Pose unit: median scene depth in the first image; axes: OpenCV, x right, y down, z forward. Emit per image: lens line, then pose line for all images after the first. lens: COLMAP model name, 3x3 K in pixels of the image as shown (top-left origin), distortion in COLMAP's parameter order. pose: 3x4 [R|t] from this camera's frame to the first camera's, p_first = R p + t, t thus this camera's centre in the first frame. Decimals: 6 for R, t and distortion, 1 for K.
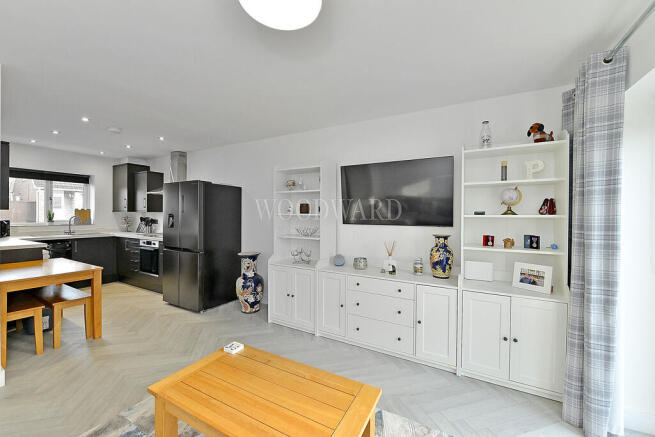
lens RADIAL K [[262.2, 0, 325.3], [0, 262.2, 214.1], [0, 0, 1]] dist [-0.003149, -0.000388]
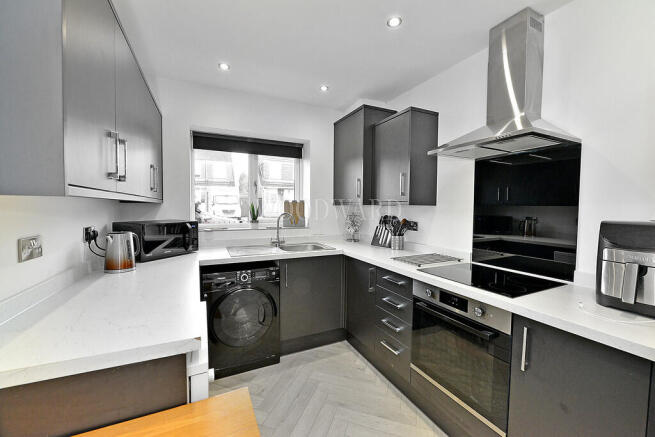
lens RADIAL K [[262.2, 0, 325.3], [0, 262.2, 214.1], [0, 0, 1]] dist [-0.003149, -0.000388]
pose [[0.819182, 0.013495, -0.573375, -0.525728], [-0.001687, 0.999775, 0.021122, -0.002073], [0.573531, -0.016335, 0.819021, 0.549032]]
